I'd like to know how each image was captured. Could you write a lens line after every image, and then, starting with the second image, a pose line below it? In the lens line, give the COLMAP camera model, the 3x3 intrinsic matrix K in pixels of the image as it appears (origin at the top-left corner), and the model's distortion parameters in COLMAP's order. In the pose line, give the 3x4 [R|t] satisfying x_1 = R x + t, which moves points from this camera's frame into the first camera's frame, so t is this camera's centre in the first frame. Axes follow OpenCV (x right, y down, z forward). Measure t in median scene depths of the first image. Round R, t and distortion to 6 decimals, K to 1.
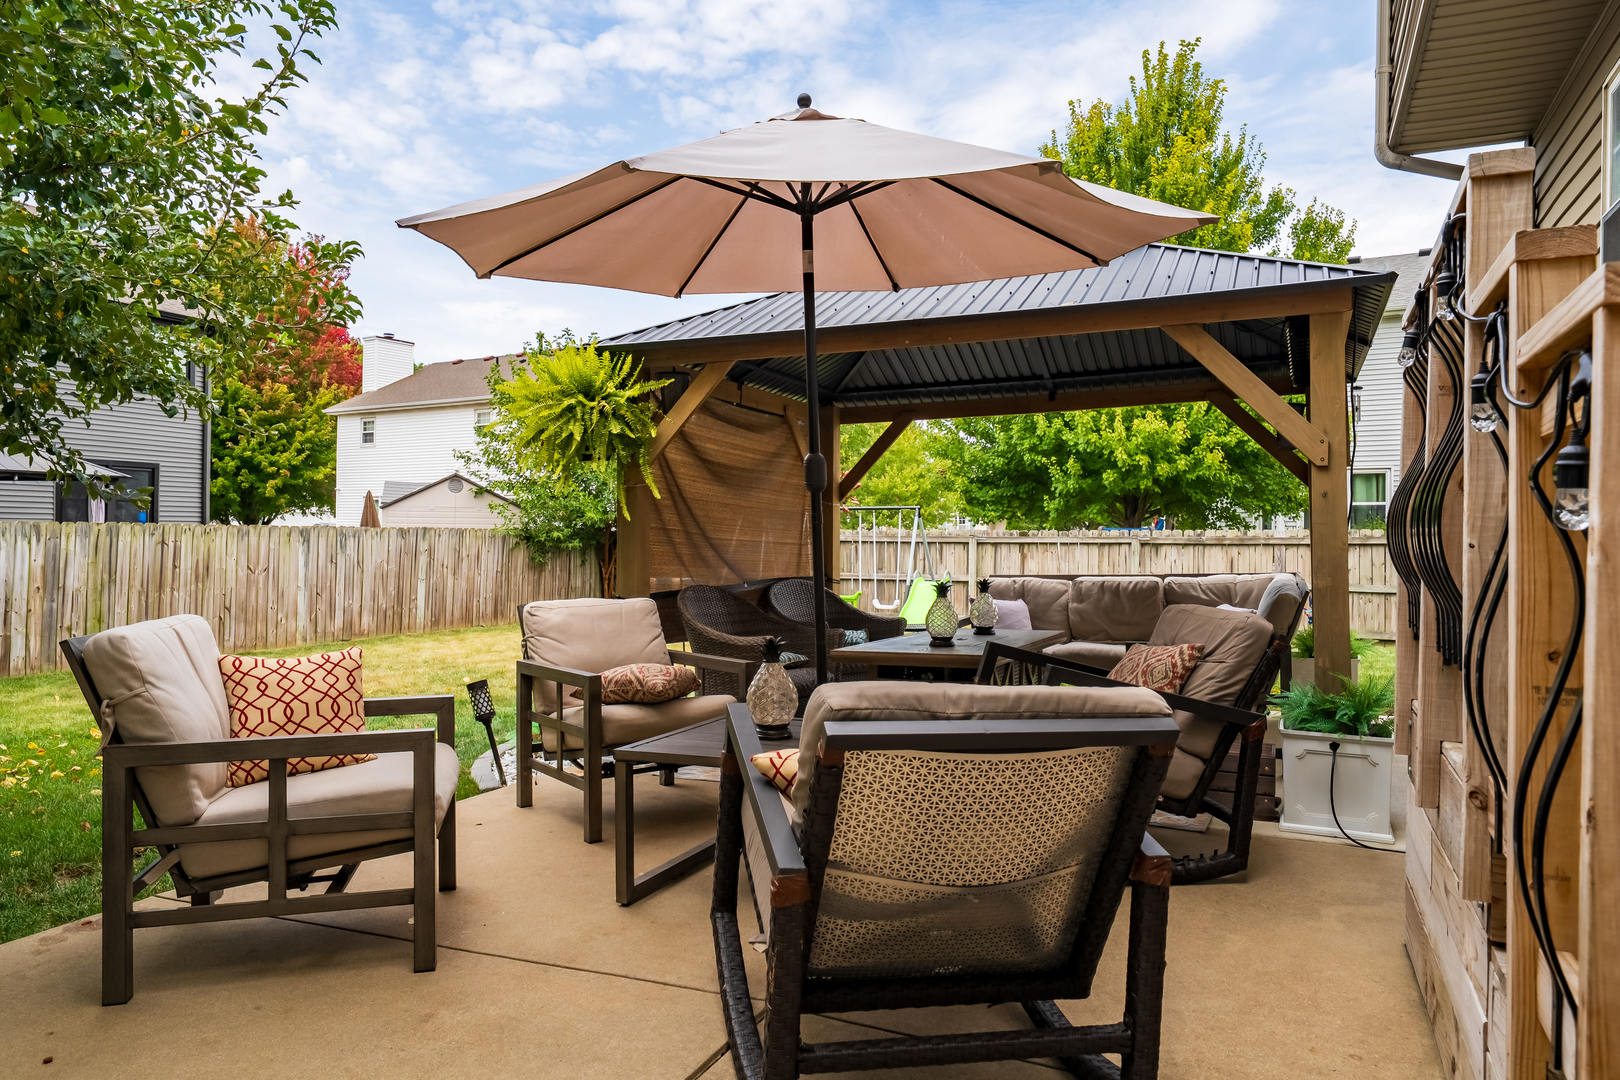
lens RADIAL K [[1094.3, 0, 810.0], [0, 1094.3, 540.0], [0, 0, 1]] dist [-0.002549, 0.003519]
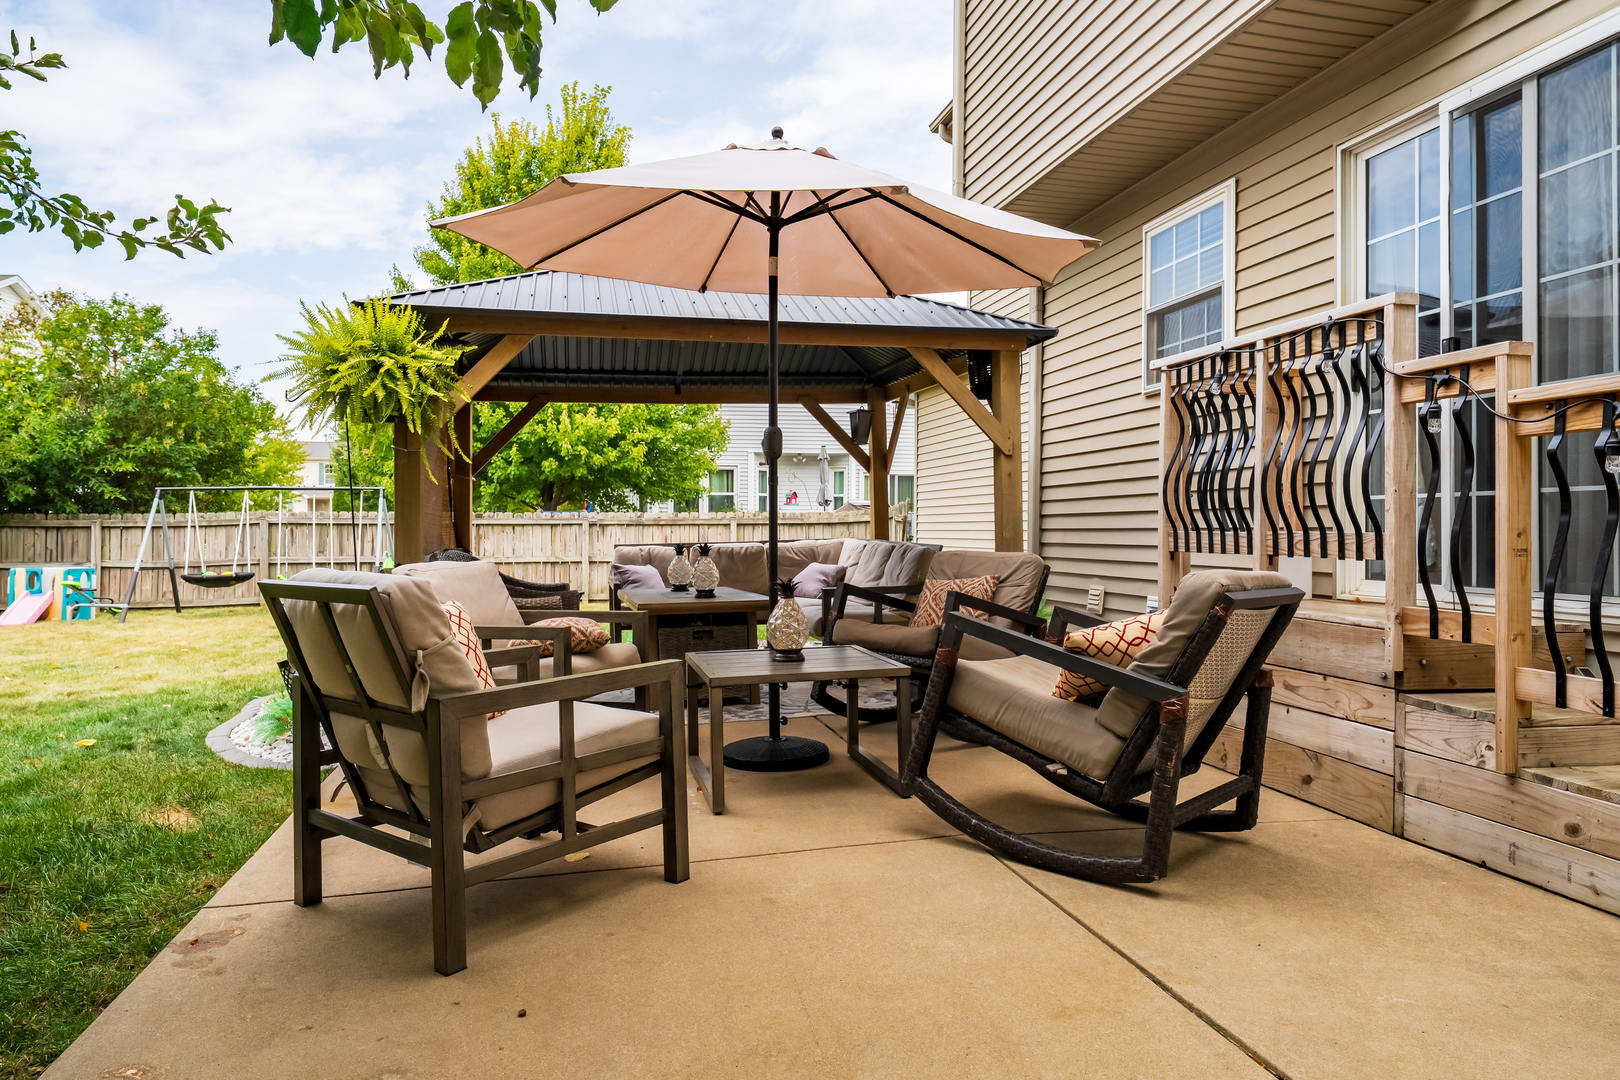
lens RADIAL K [[1019.6, 0, 814.0], [0, 1019.6, 526.7], [0, 0, 1]] dist [0.001112, -0.001085]
pose [[0.795891, -0.003838, 0.605428, -0.444263], [0.005266, 0.999986, -0.000583, 0.022136], [-0.605417, 0.003653, 0.795900, 0.057406]]
